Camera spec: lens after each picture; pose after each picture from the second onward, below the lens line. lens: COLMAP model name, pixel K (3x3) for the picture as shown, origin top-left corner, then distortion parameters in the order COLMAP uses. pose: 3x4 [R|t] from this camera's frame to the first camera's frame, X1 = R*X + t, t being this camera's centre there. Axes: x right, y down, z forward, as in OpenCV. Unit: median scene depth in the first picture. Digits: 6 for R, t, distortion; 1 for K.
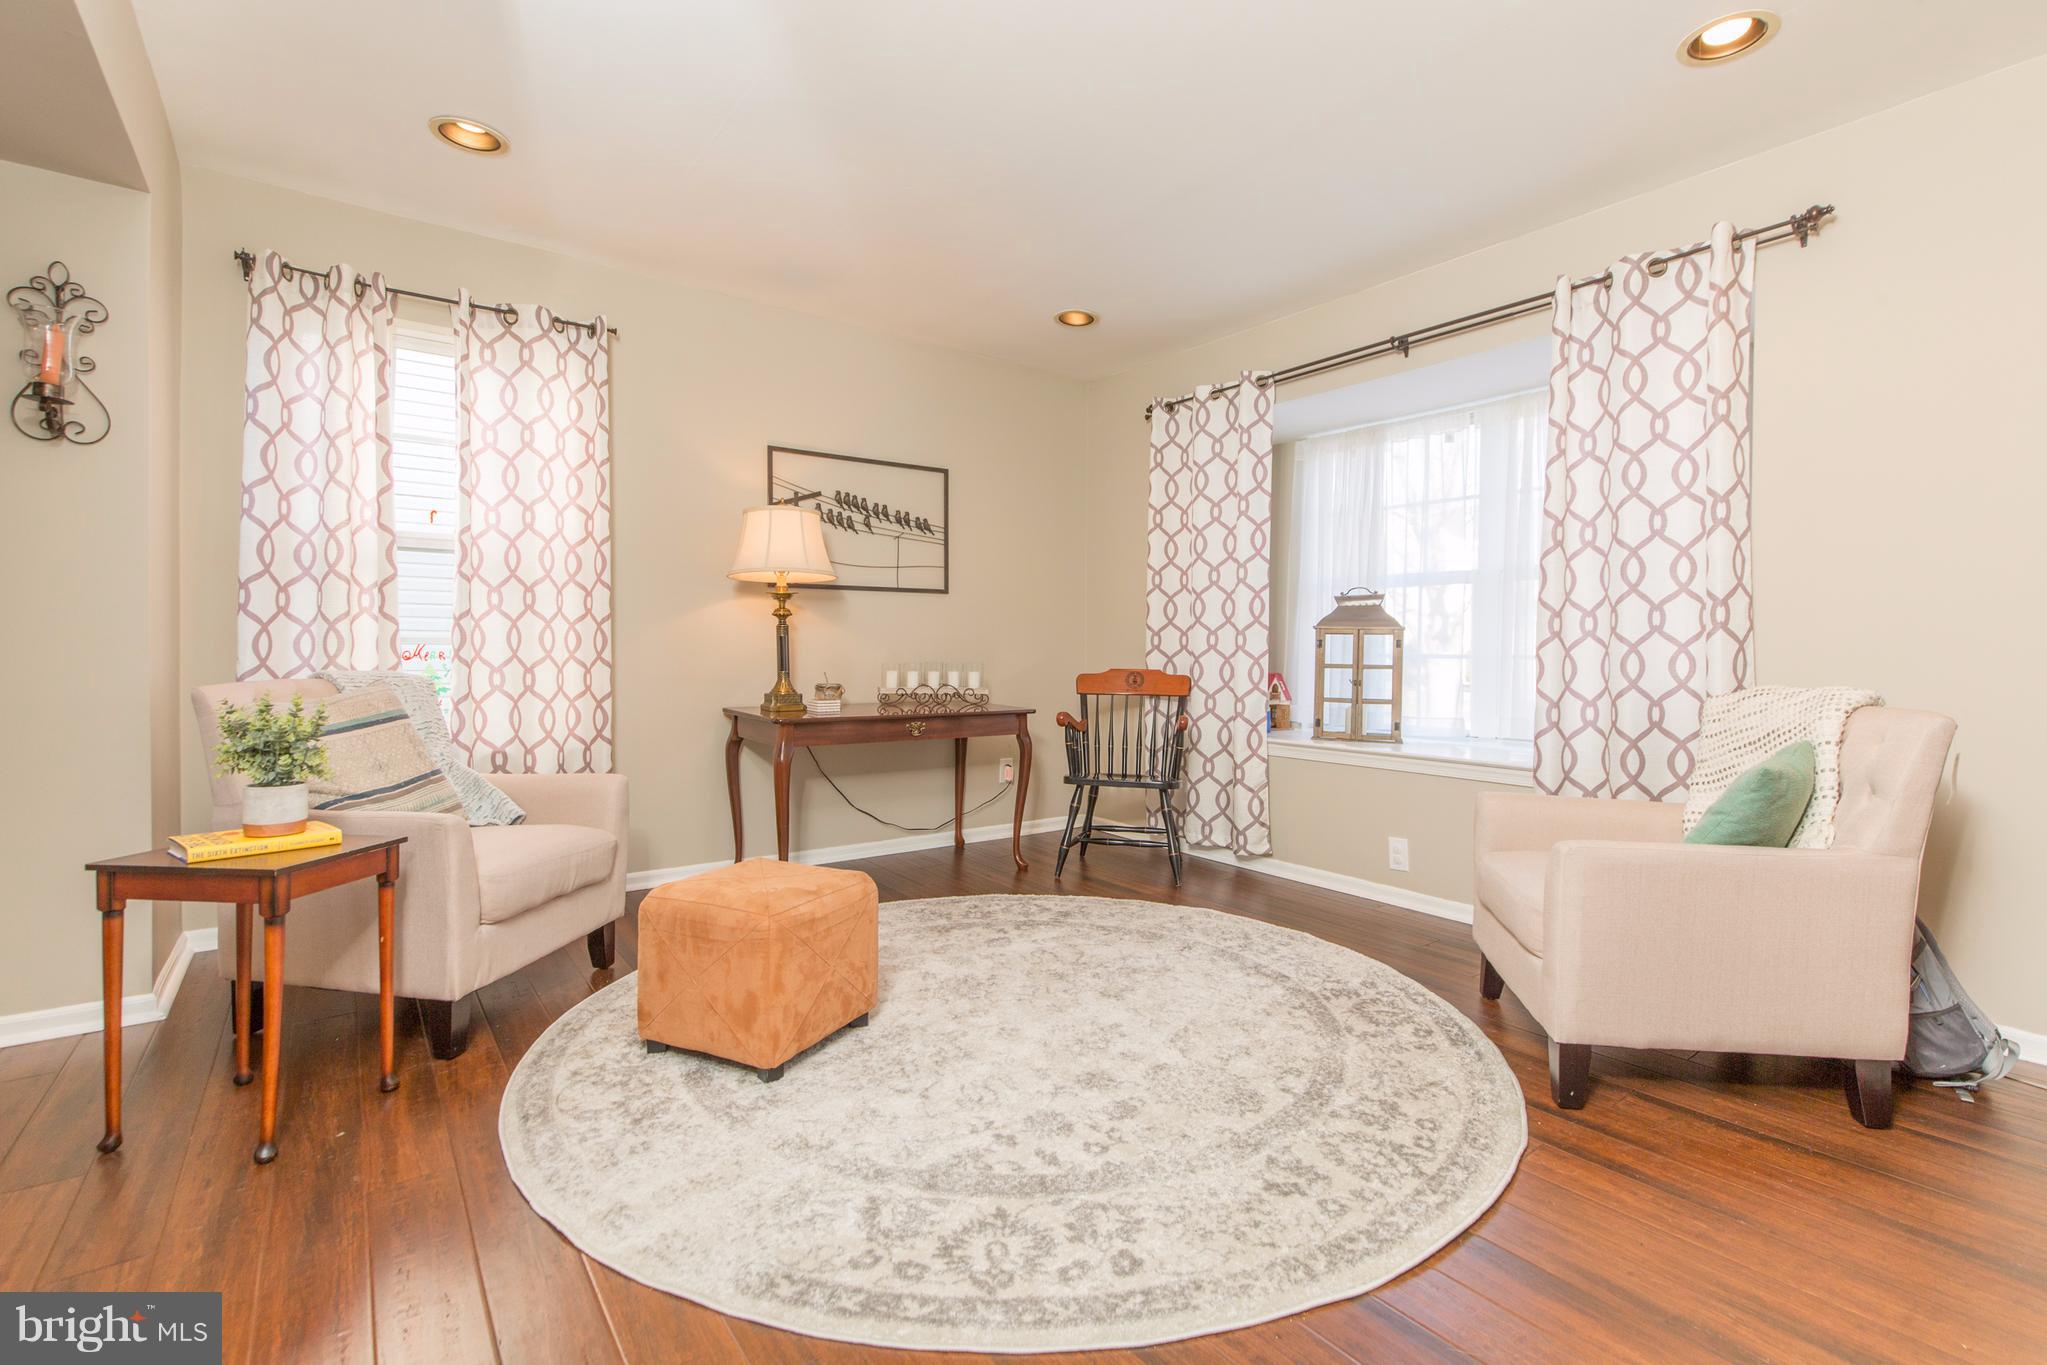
lens RADIAL K [[915.5, 0, 1036.9], [0, 915.5, 663.4], [0, 0, 1]] dist [-0.001012, -0.000680]
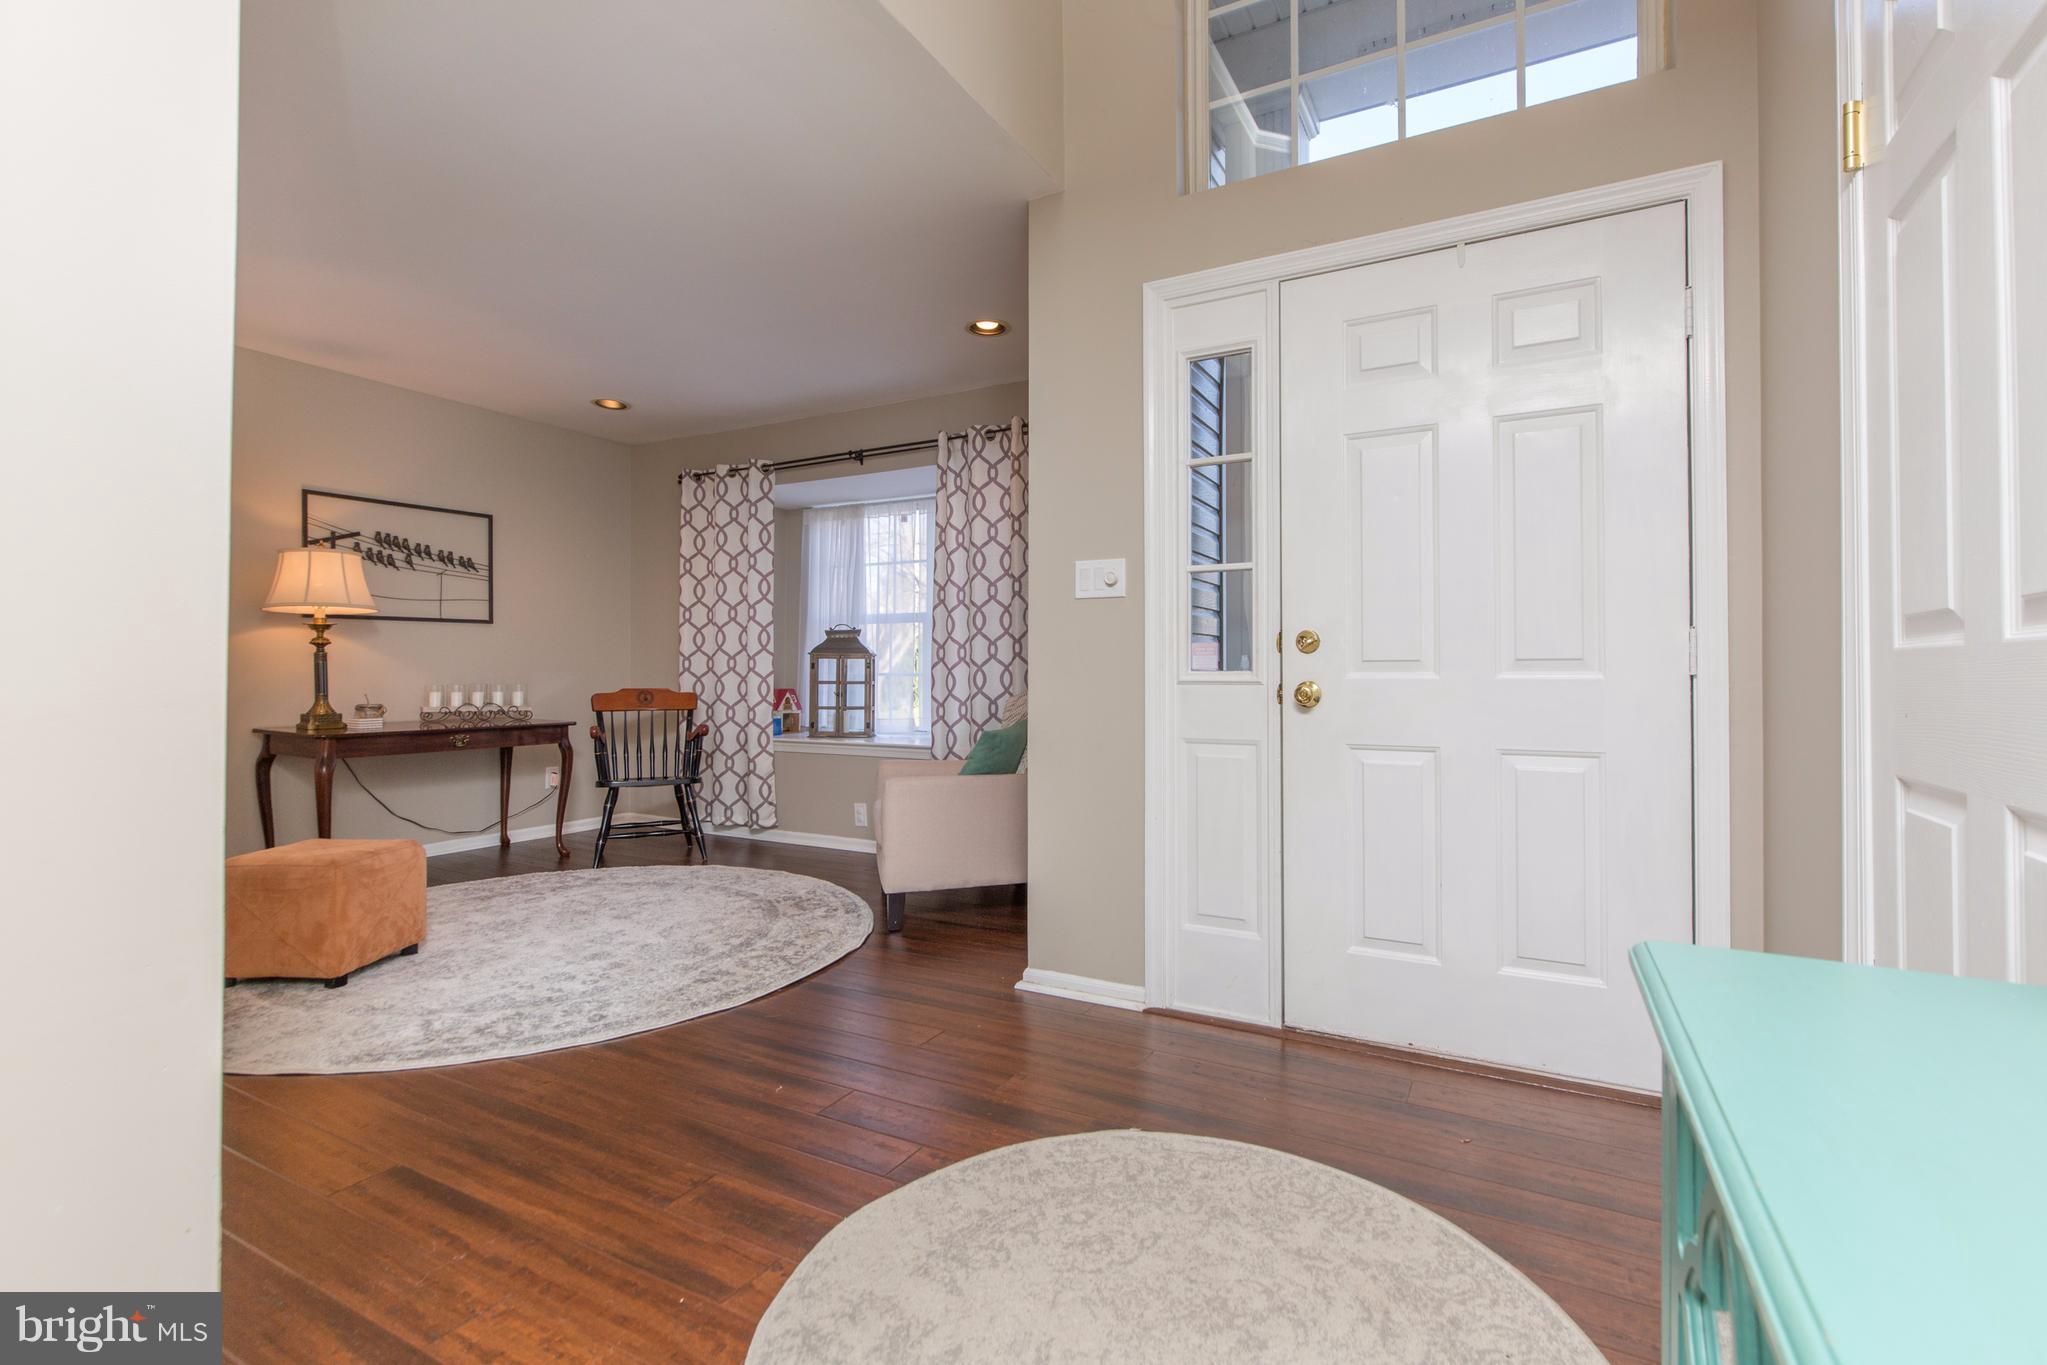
lens RADIAL K [[915.5, 0, 1036.9], [0, 915.5, 663.4], [0, 0, 1]] dist [-0.001012, -0.000680]
pose [[0.909102, -0.005069, 0.416544, 0.050066], [0.013946, 0.999736, -0.018271, 0.003974], [-0.416341, 0.022419, 0.908932, -0.360663]]
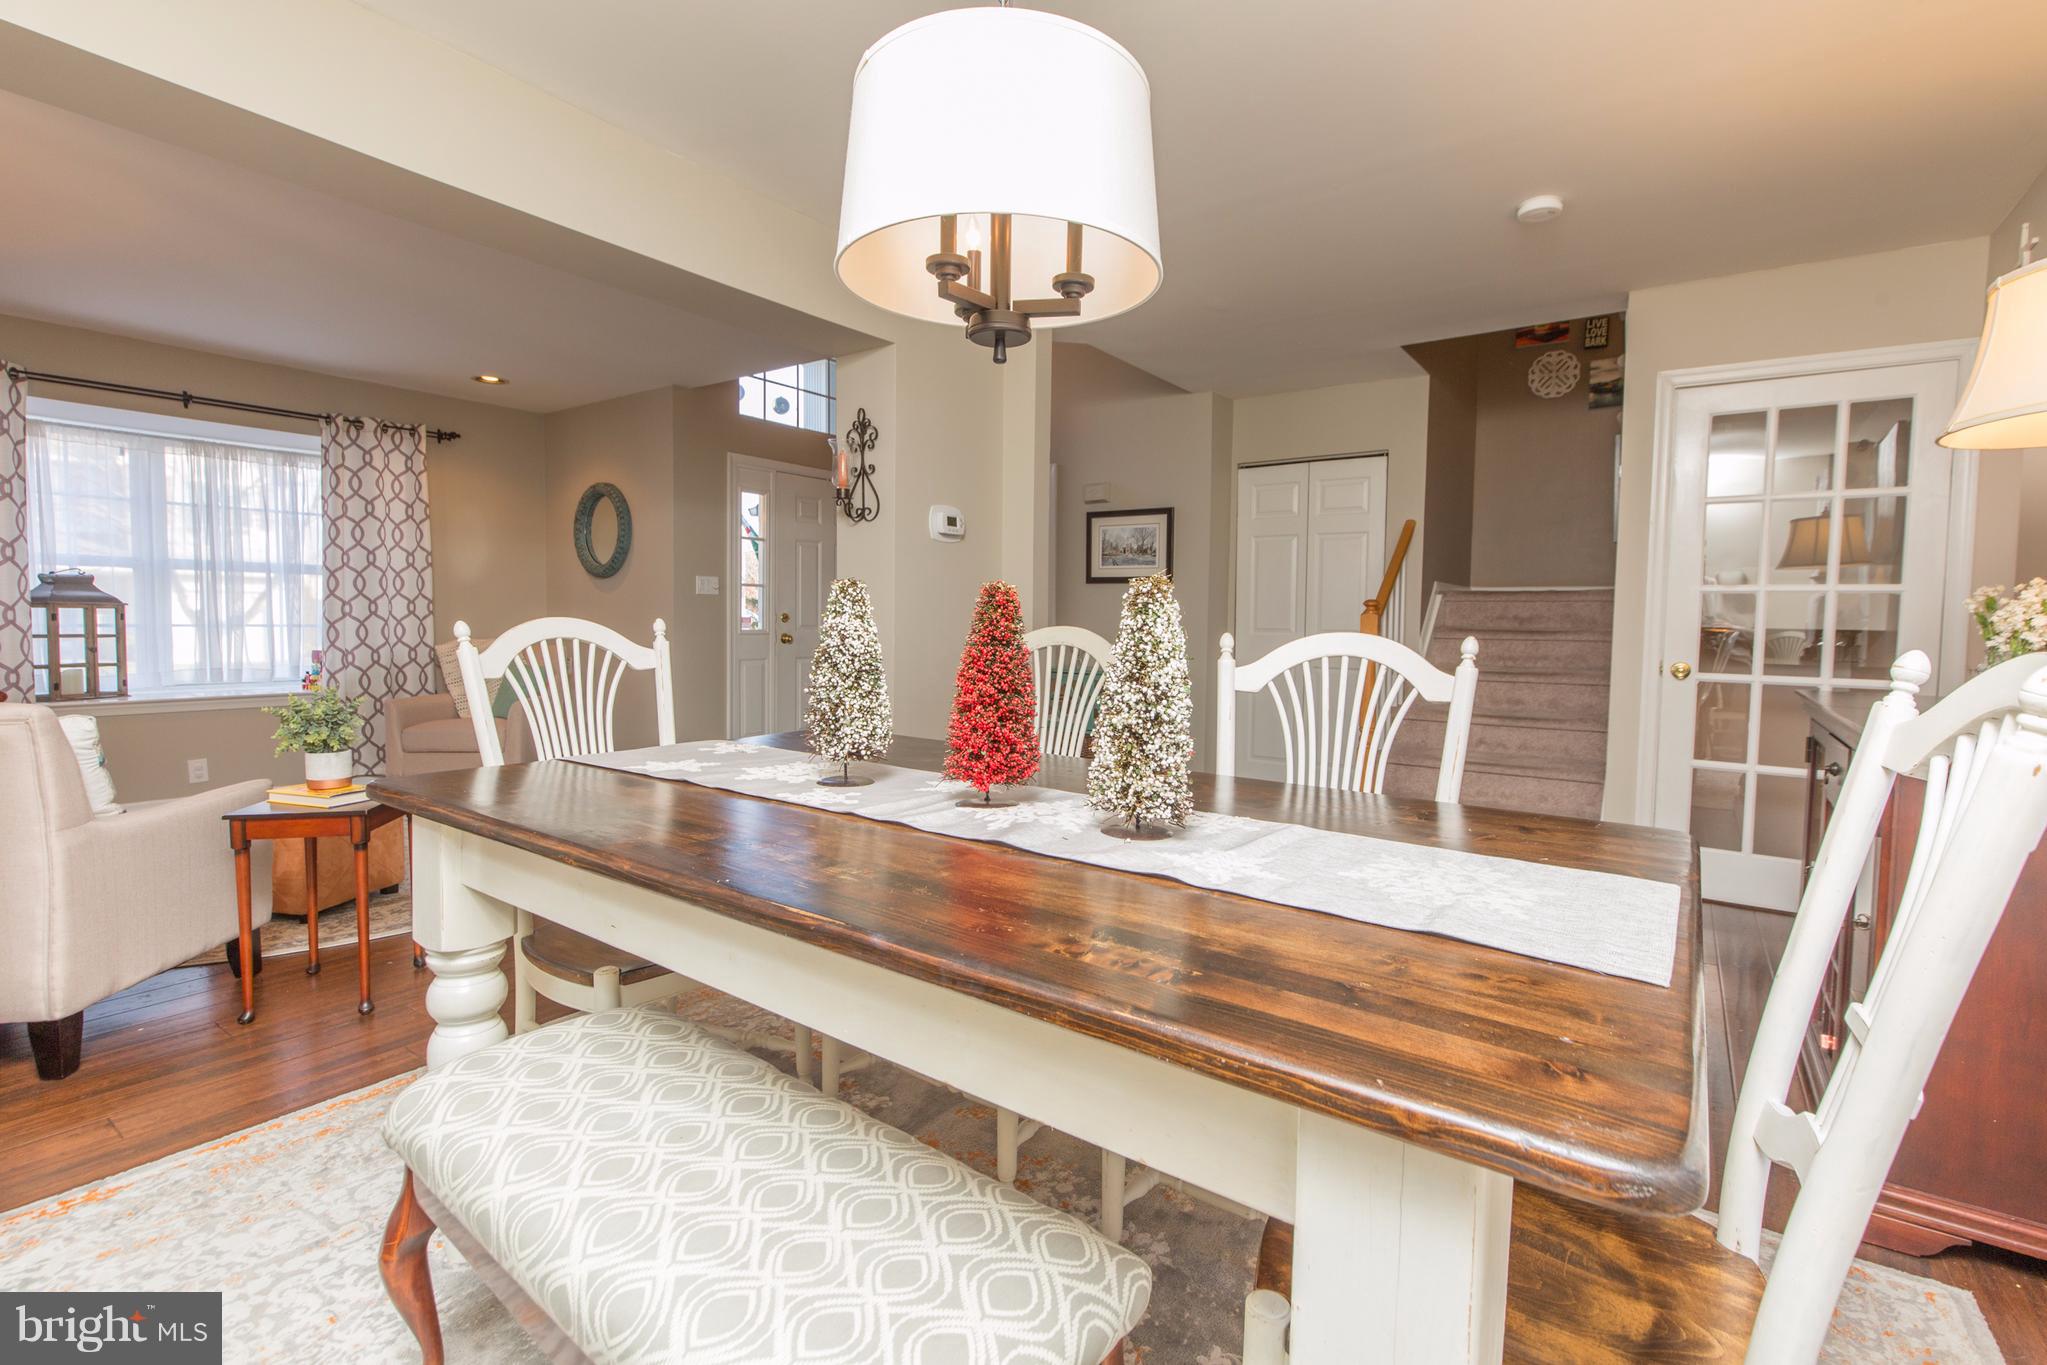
lens RADIAL K [[917.3, 0, 1022.4], [0, 917.3, 670.3], [0, 0, 1]] dist [-0.000762, 0.000277]
pose [[-0.297231, -0.068723, 0.952329, -1.158743], [-0.006889, 0.997535, 0.069835, -0.044098], [-0.954781, 0.014196, -0.296972, 0.197656]]
